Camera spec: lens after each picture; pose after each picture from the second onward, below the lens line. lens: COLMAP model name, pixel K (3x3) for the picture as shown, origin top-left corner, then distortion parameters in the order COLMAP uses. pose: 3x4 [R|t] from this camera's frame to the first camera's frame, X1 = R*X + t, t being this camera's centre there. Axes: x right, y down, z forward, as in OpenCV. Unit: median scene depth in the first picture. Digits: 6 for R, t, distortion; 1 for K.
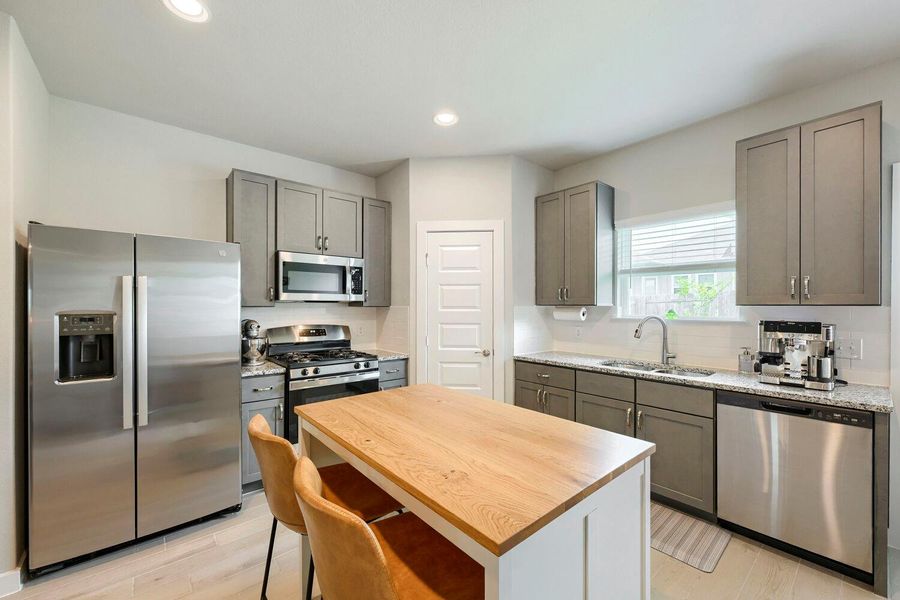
lens RADIAL K [[357.3, 0, 454.8], [0, 357.3, 306.3], [0, 0, 1]] dist [-0.003015, 0.000292]
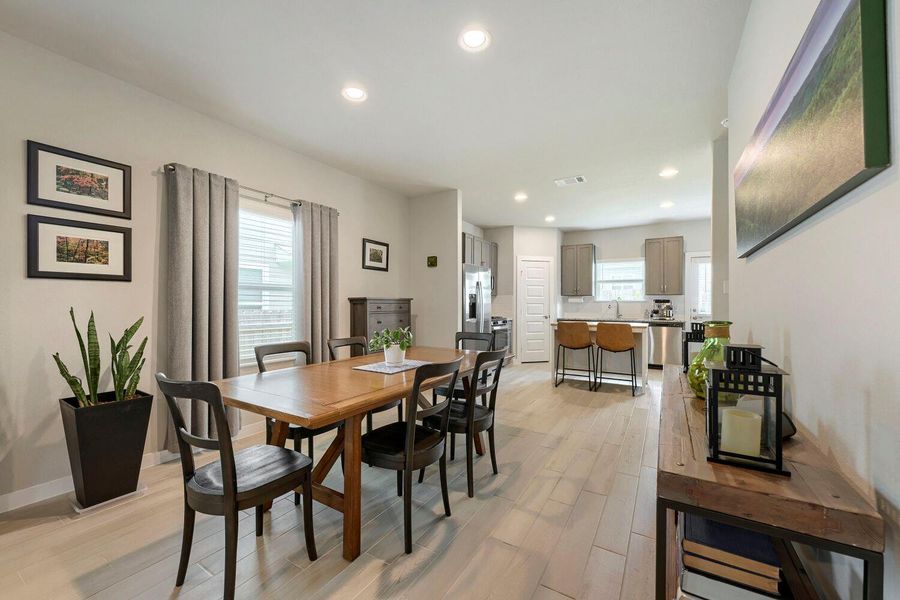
lens RADIAL K [[357.3, 0, 451.1], [0, 357.3, 303.1], [0, 0, 1]] dist [-0.003015, 0.000292]
pose [[0.948129, 0.001421, 0.317882, -1.347165], [-0.000471, 0.999995, -0.003067, 0.060783], [-0.317884, 0.002758, 0.948125, -1.036263]]
